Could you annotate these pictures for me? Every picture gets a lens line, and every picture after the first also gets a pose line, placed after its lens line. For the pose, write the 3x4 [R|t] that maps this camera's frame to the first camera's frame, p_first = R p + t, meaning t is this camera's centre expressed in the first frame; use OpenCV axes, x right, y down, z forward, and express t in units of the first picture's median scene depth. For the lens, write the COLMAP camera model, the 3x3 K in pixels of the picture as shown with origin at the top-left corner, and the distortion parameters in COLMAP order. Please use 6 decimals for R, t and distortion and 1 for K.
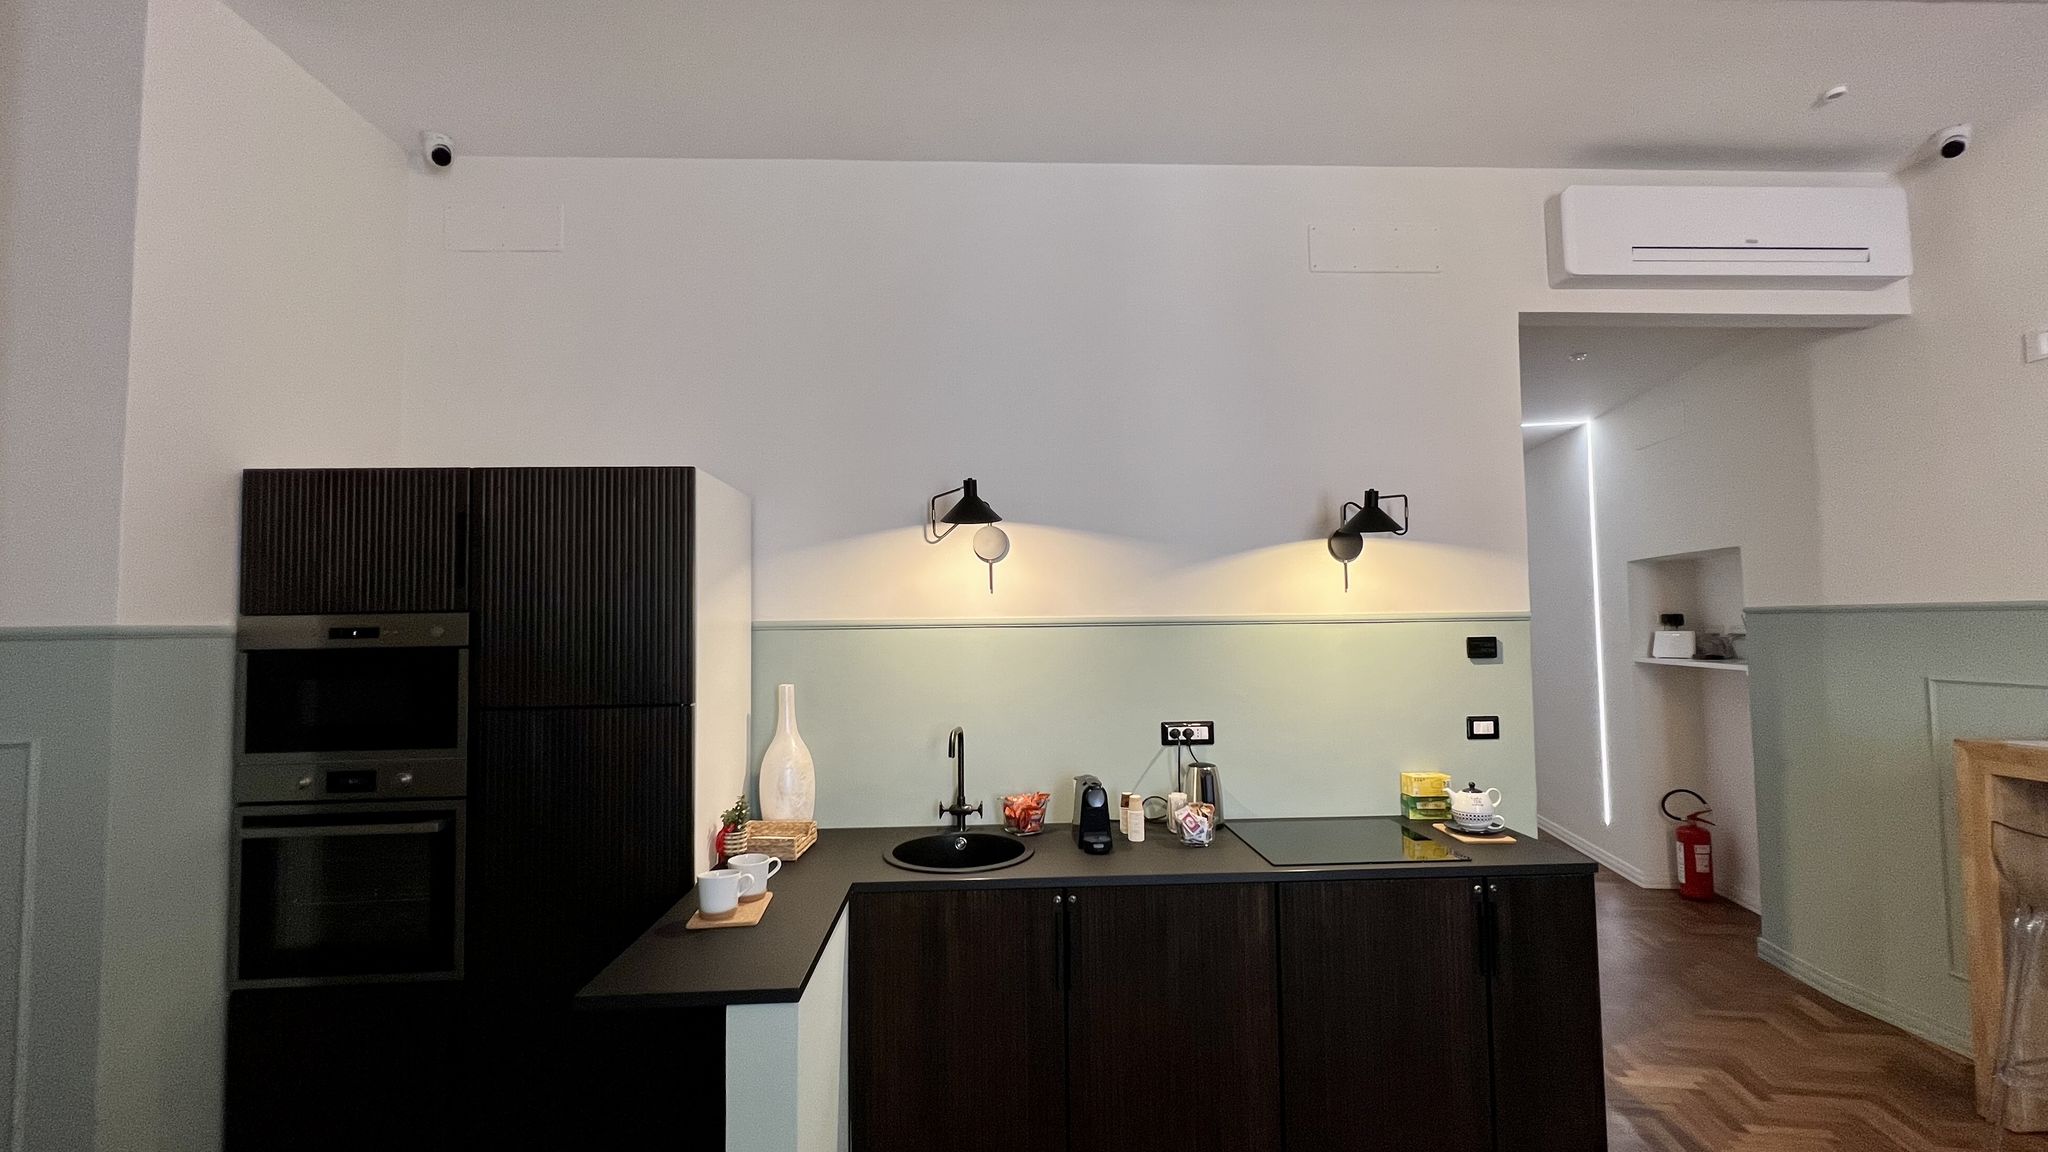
lens RADIAL K [[846.3, 0, 1022.5], [0, 846.3, 579.4], [0, 0, 1]] dist [-0.000386, 0.000277]
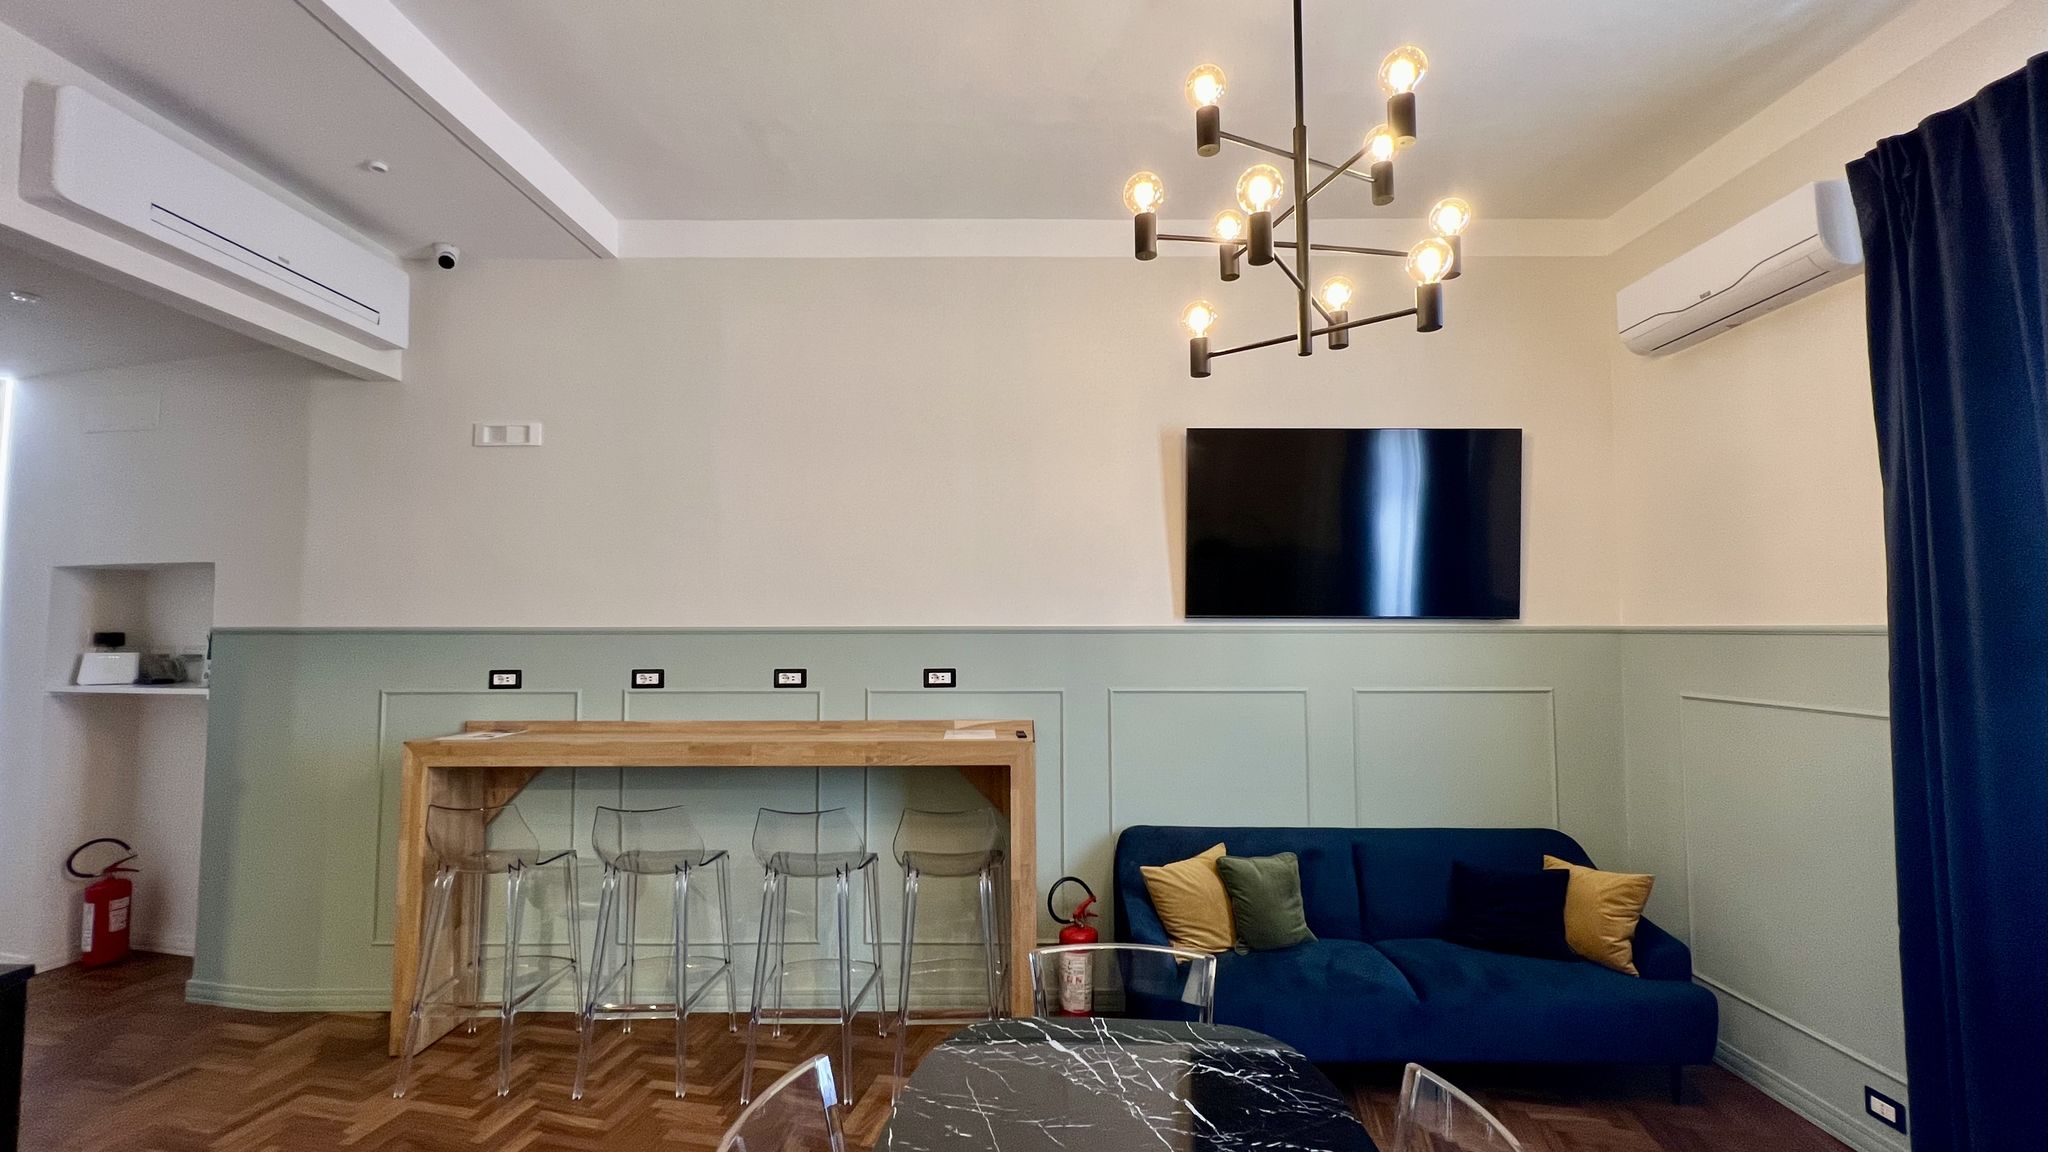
lens RADIAL K [[833.1, 0, 1022.6], [0, 833.1, 579.7], [0, 0, 1]] dist [-0.001176, 0.000701]
pose [[0.052146, 0.069301, 0.996232, -0.043643], [-0.051475, 0.996450, -0.066622, -0.006590], [-0.997312, -0.047807, 0.055528, 0.072927]]
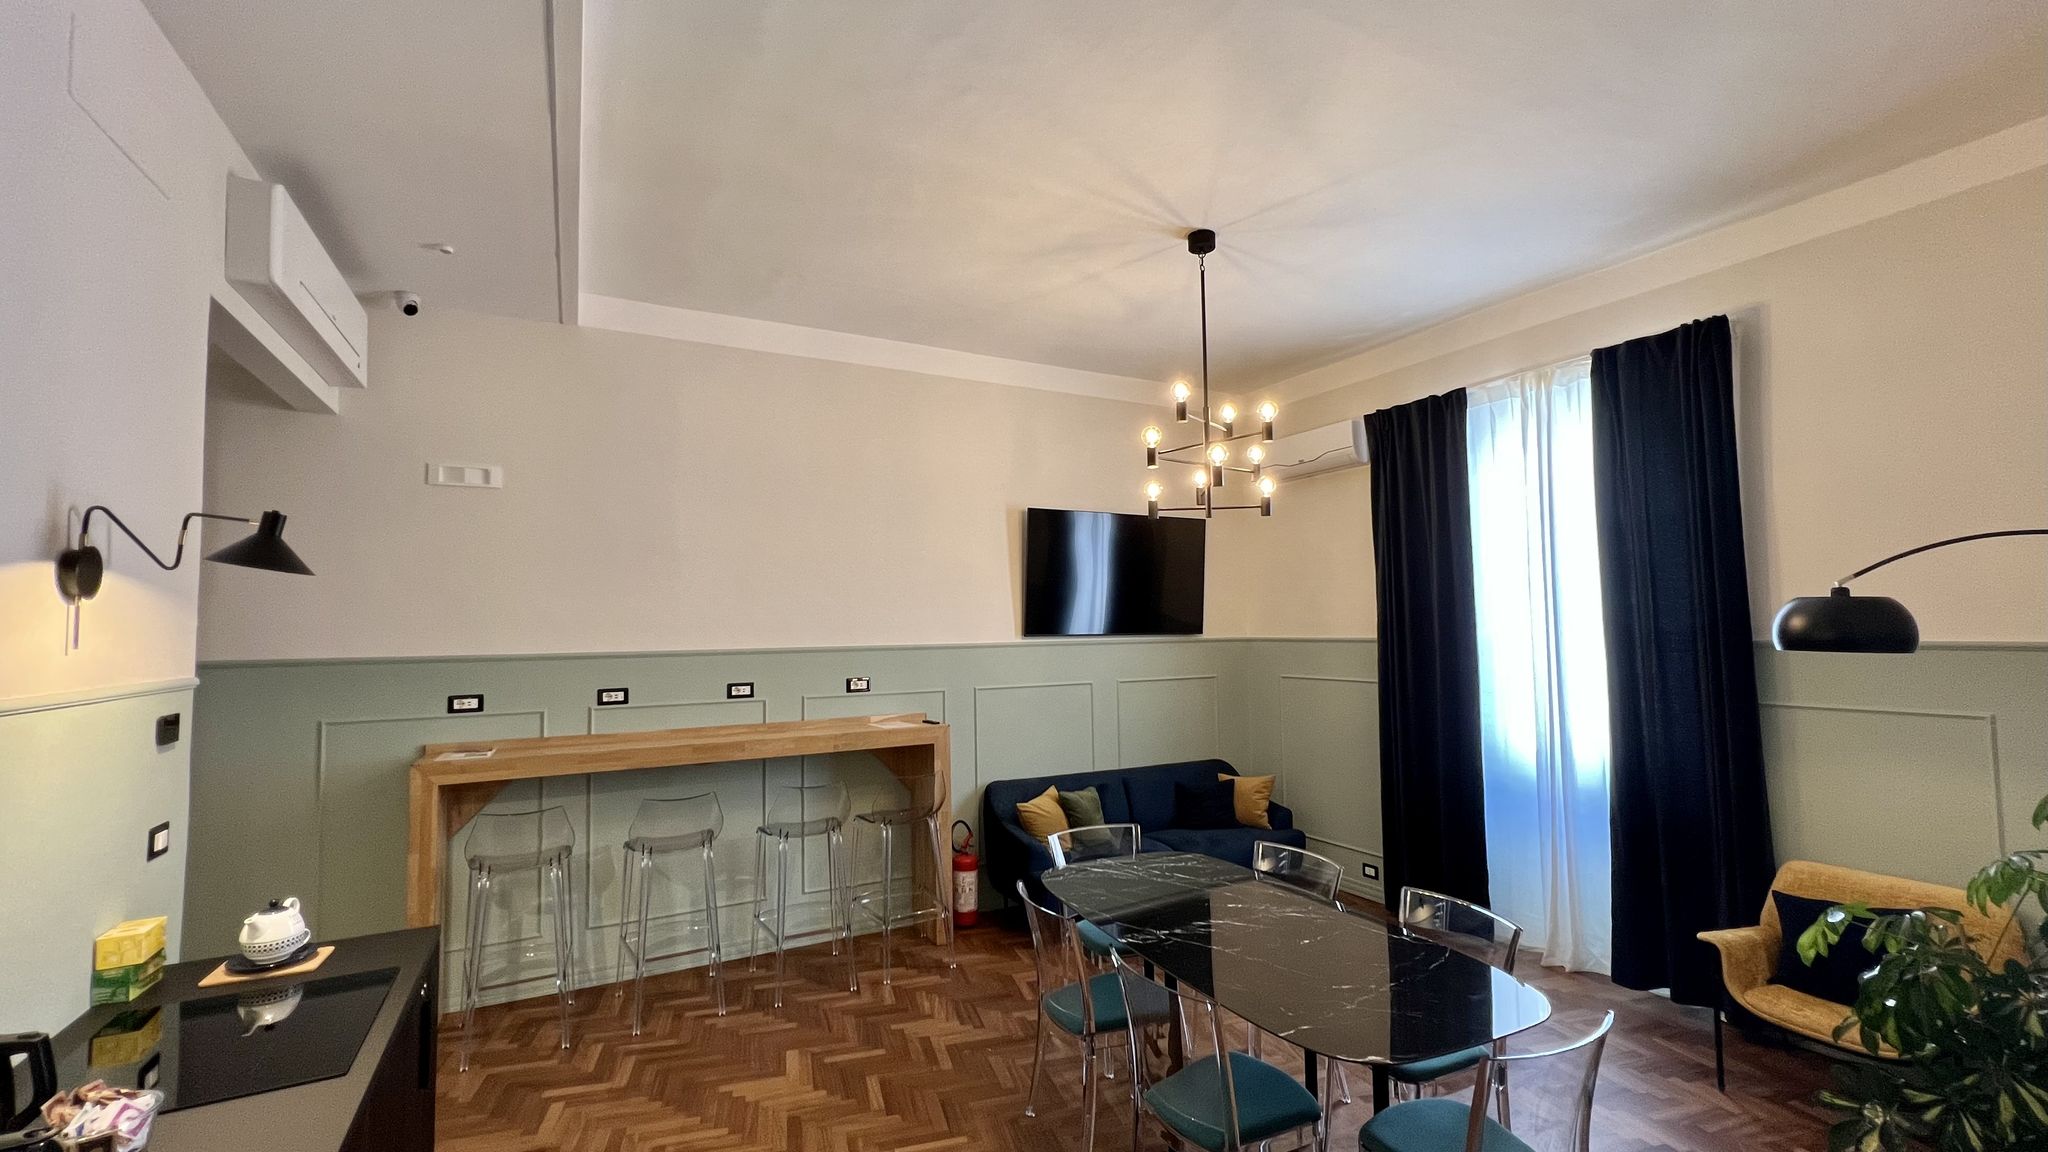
lens RADIAL K [[846.3, 0, 1022.5], [0, 846.3, 579.4], [0, 0, 1]] dist [-0.000386, 0.000277]
pose [[-0.425923, 0.069276, 0.902103, -0.490476], [-0.028088, 0.995571, -0.089715, -0.003368], [-0.904323, -0.063550, -0.422091, 0.726289]]
